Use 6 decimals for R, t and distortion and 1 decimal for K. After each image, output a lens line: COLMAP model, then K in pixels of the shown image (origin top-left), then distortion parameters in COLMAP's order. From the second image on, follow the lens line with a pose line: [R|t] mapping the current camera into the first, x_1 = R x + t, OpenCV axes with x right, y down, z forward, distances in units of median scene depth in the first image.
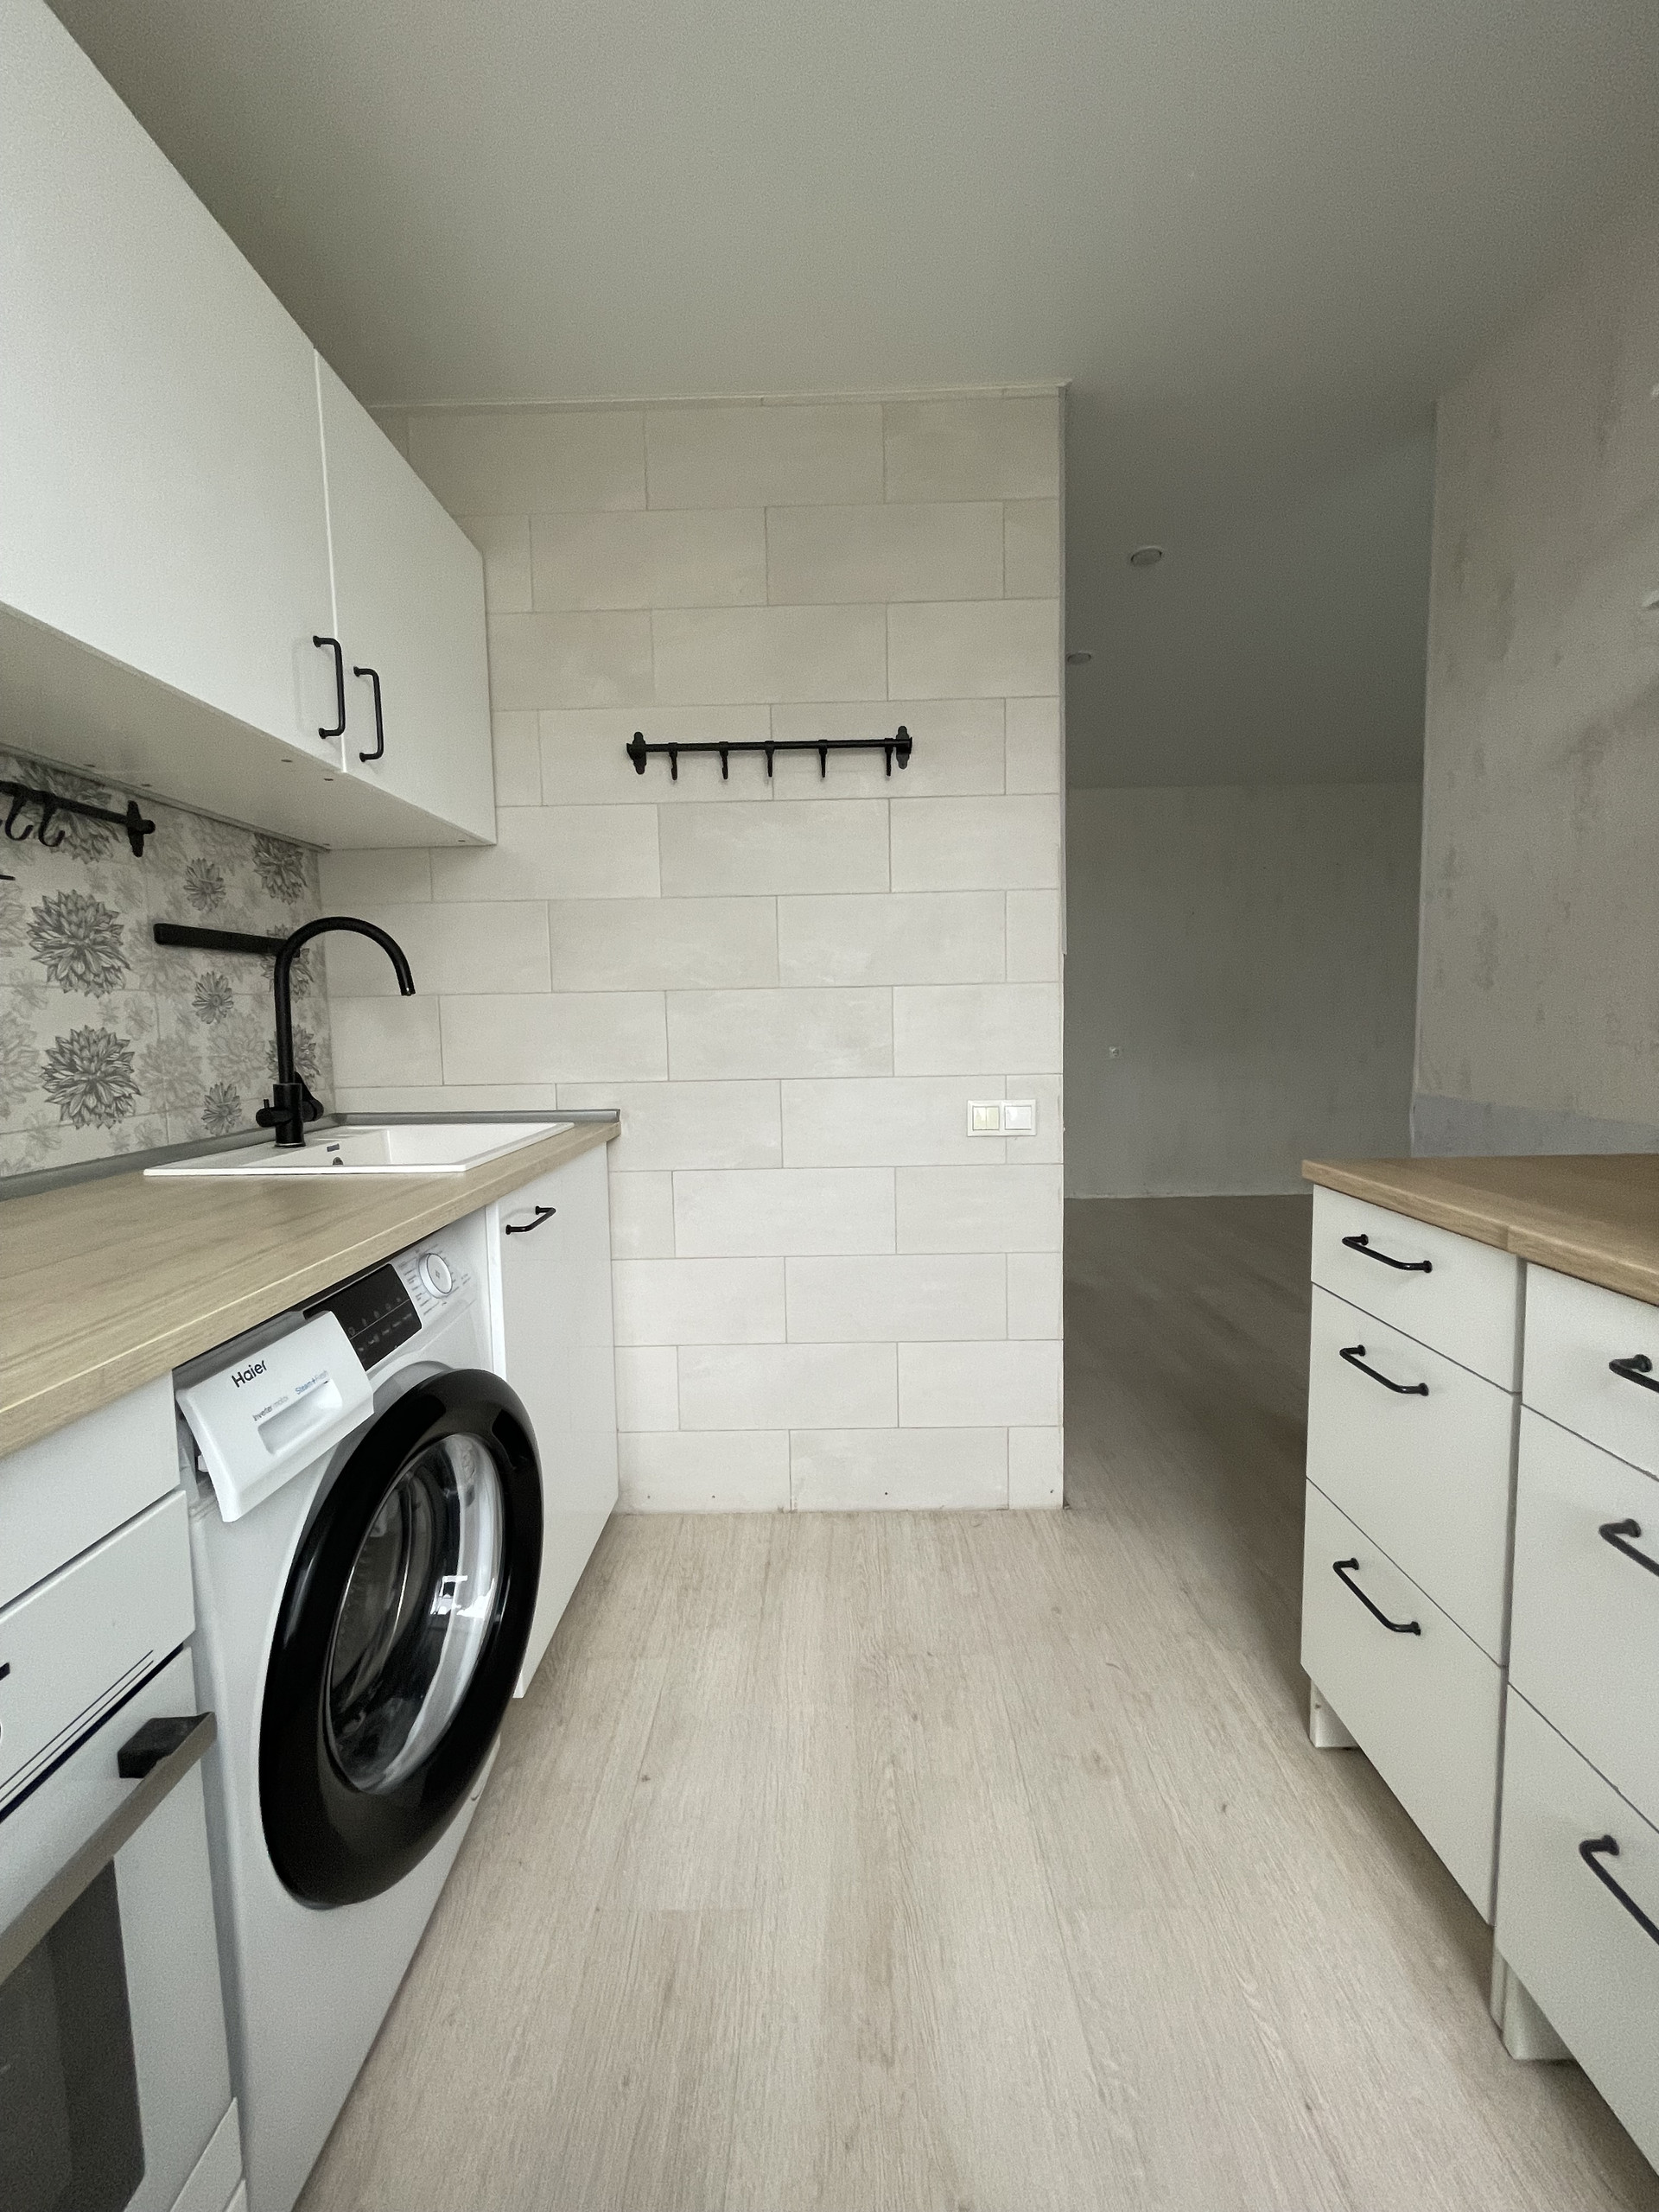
lens RADIAL K [[902.0, 0, 832.4], [0, 902.0, 1092.8], [0, 0, 1]] dist [-0.000278, 0.000462]
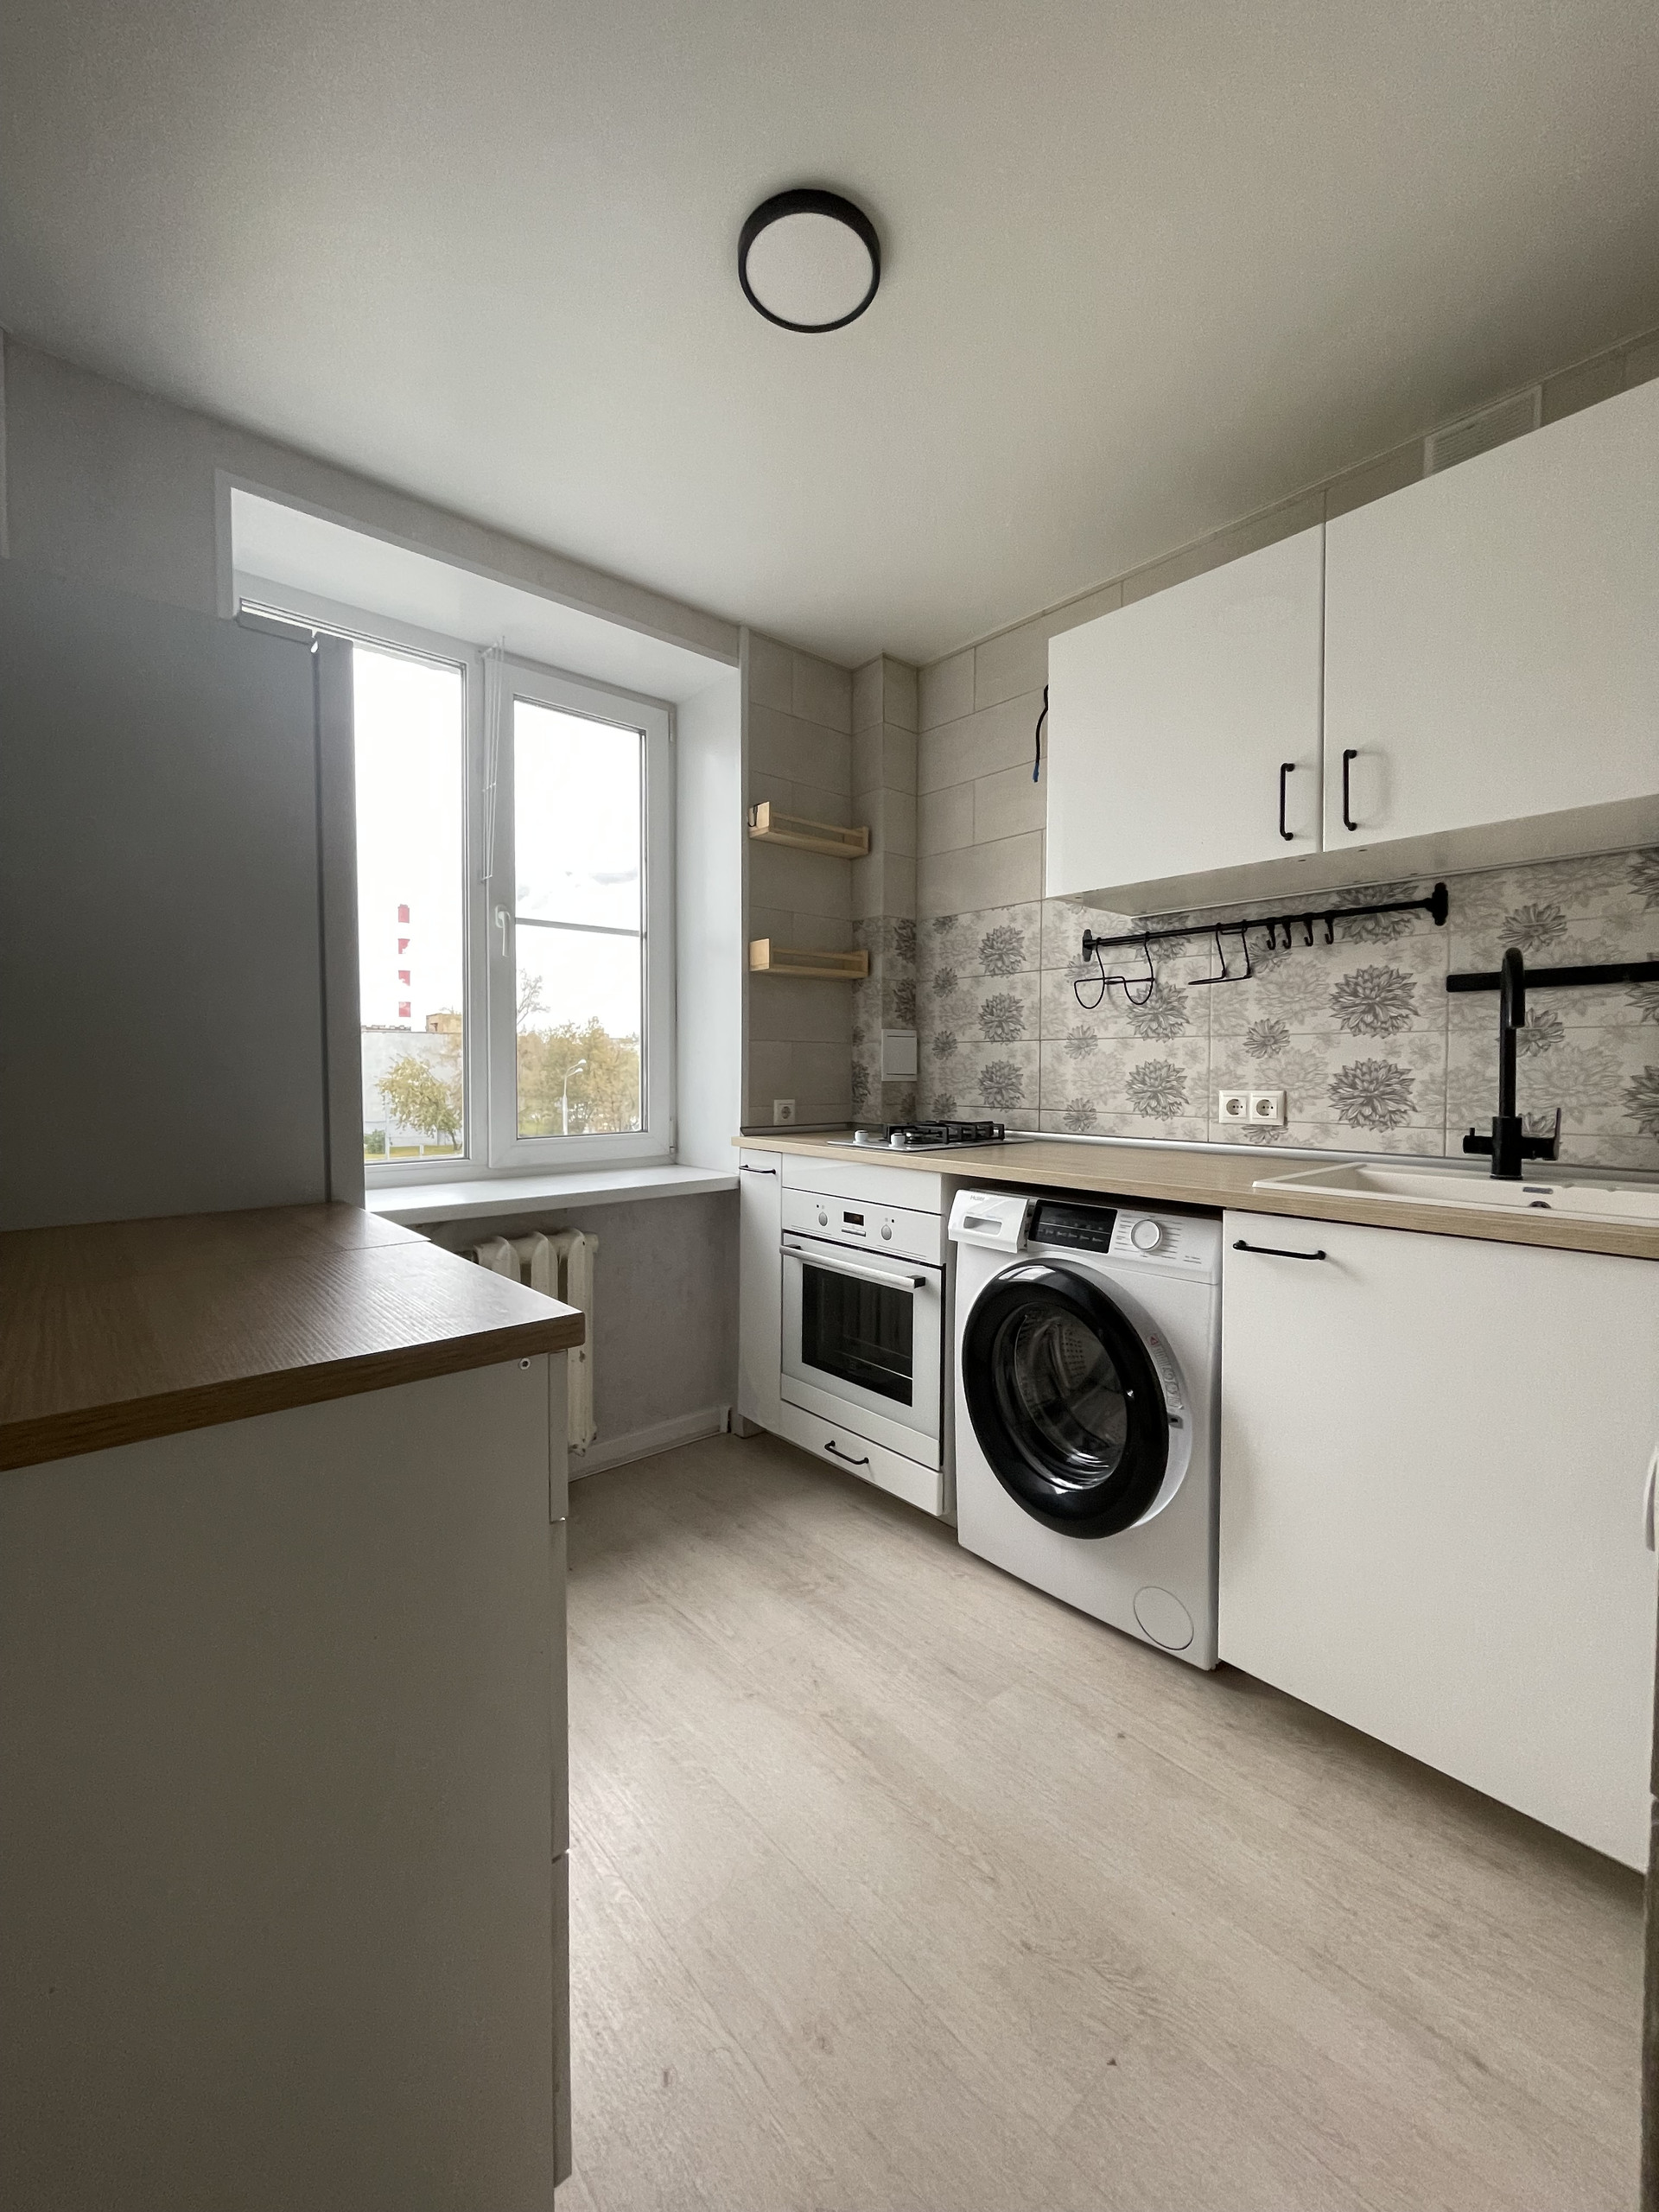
lens RADIAL K [[895.1, 0, 829.7], [0, 895.1, 1091.6], [0, 0, 1]] dist [0.001135, 0.000131]
pose [[-0.749025, 0.036144, -0.661555, 0.699505], [-0.043000, 0.993754, 0.102980, -0.120154], [0.661145, 0.105582, -0.742792, 1.364637]]
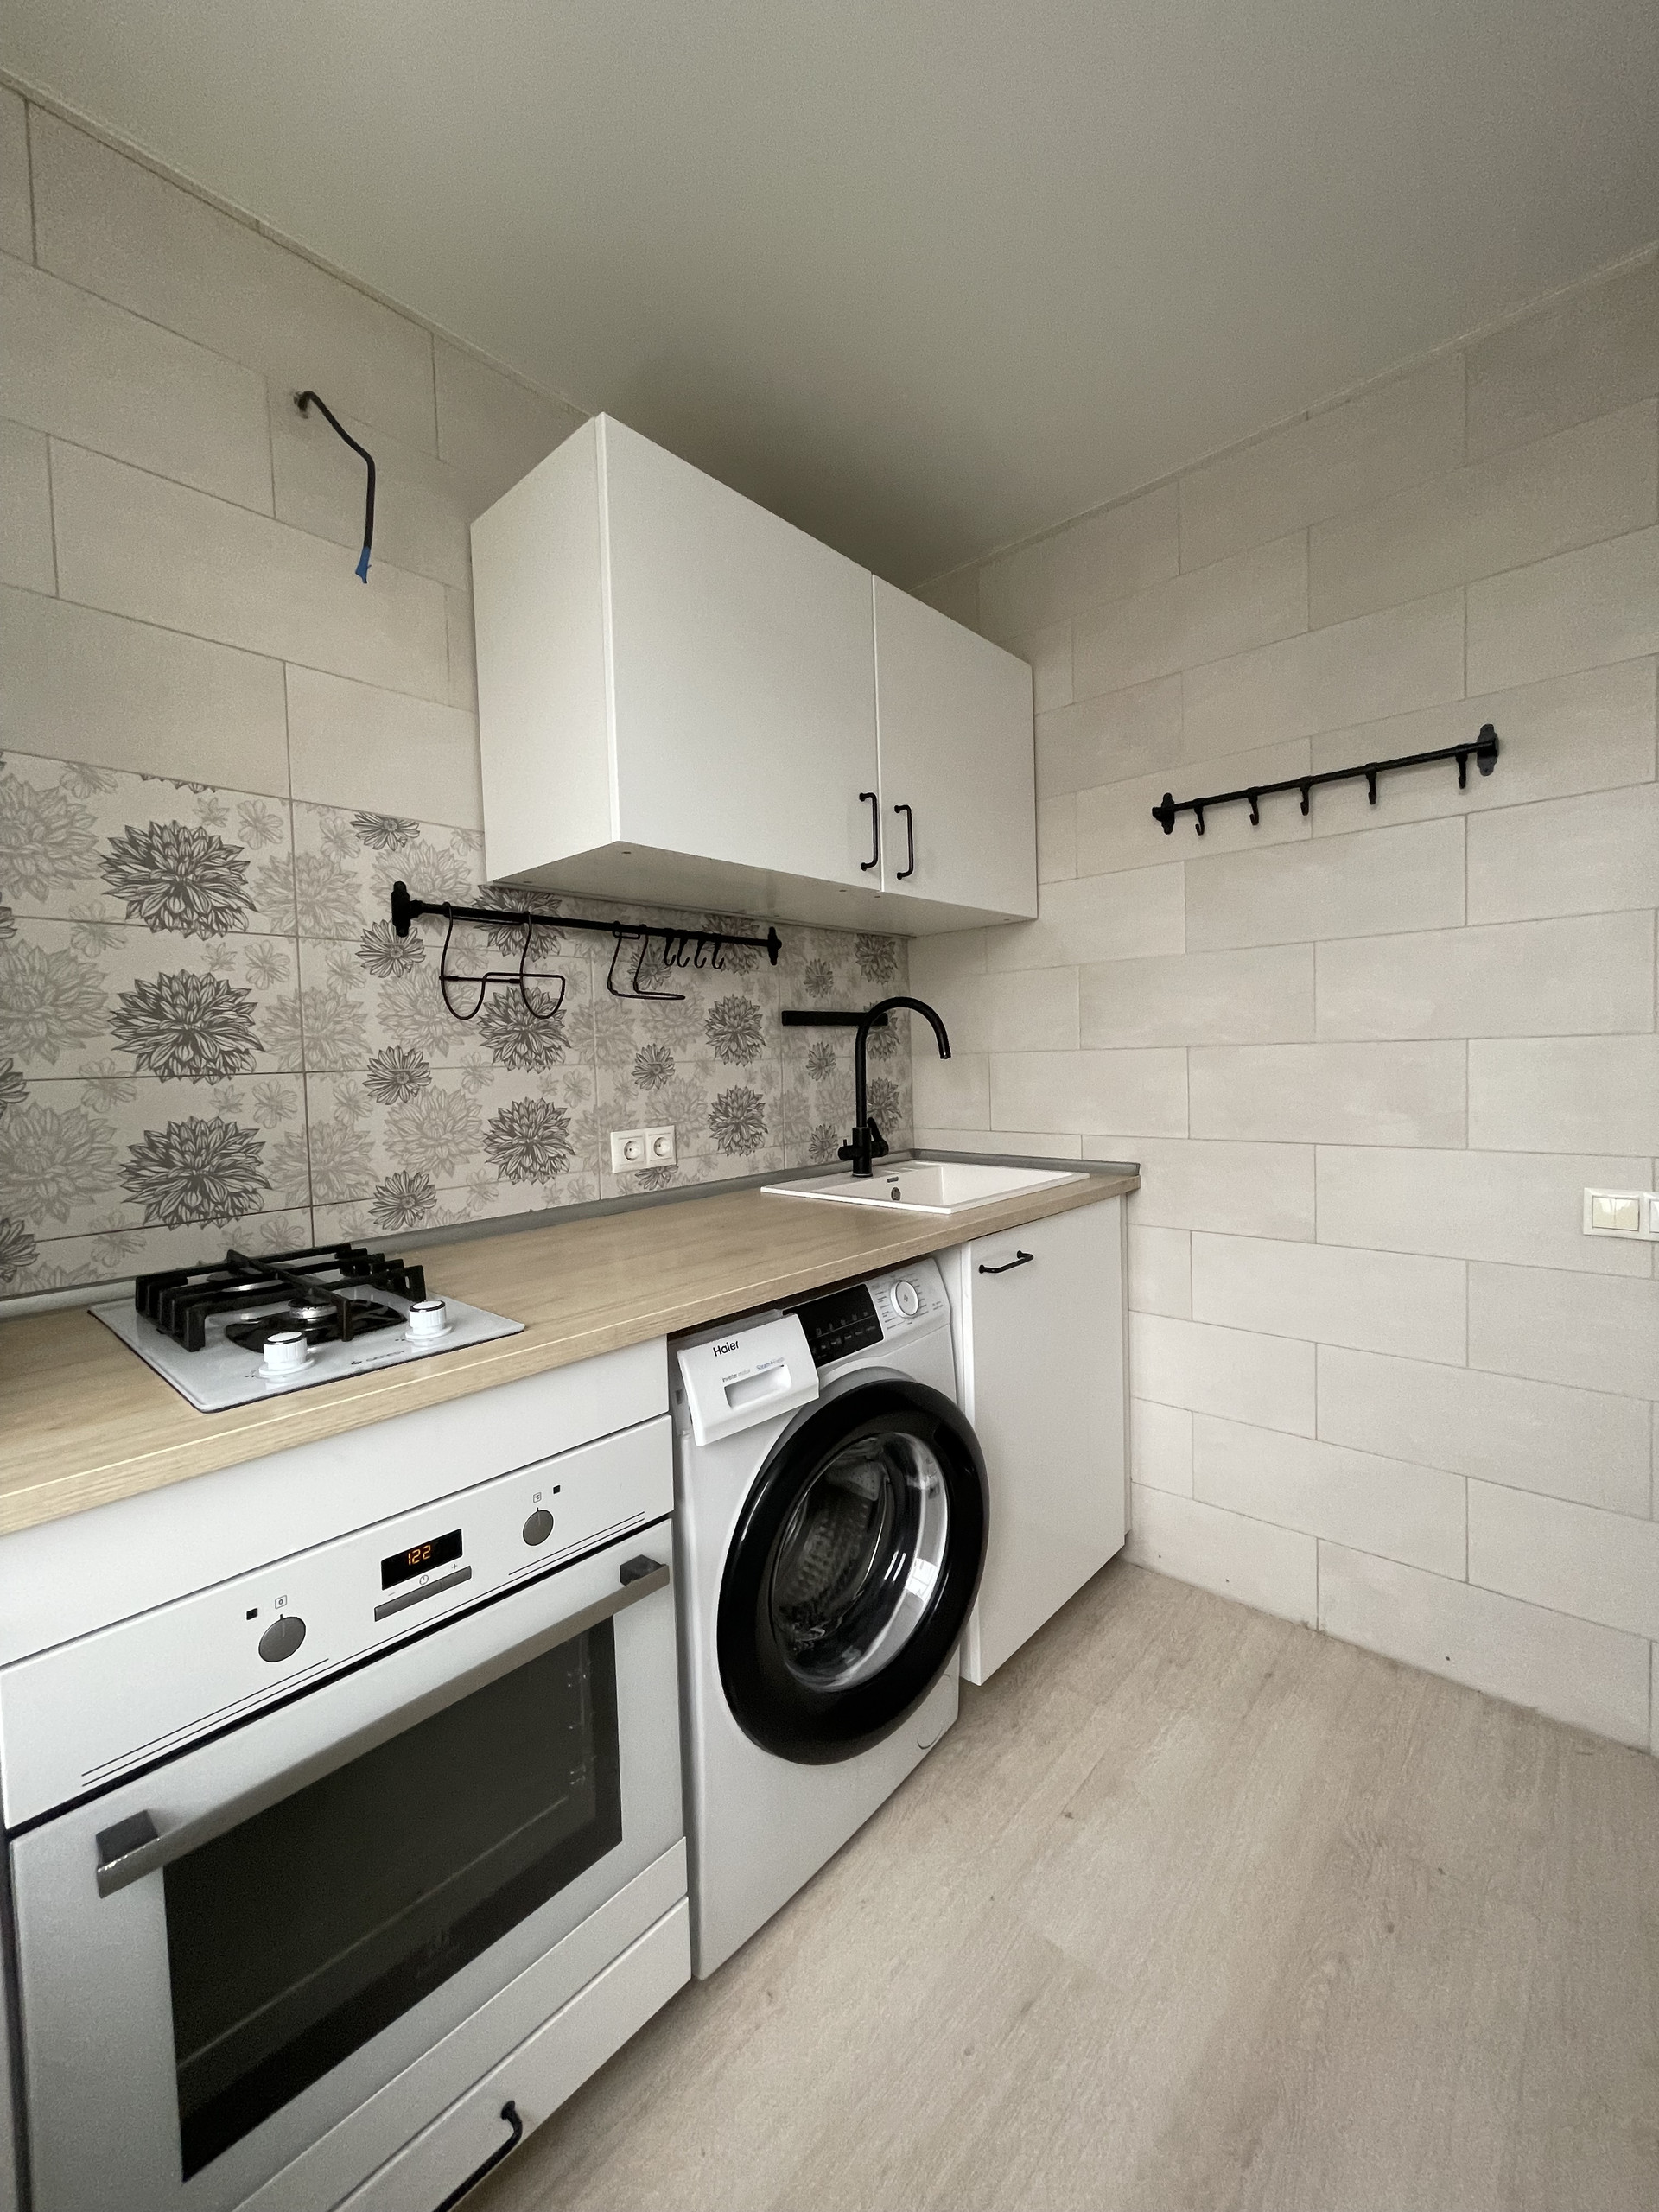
lens RADIAL K [[895.1, 0, 829.7], [0, 895.1, 1091.6], [0, 0, 1]] dist [0.001135, 0.000131]
pose [[0.750103, 0.024324, -0.660873, 0.228467], [-0.041436, 0.999088, -0.010259, -0.051156], [0.660021, 0.035079, 0.750427, 0.006387]]
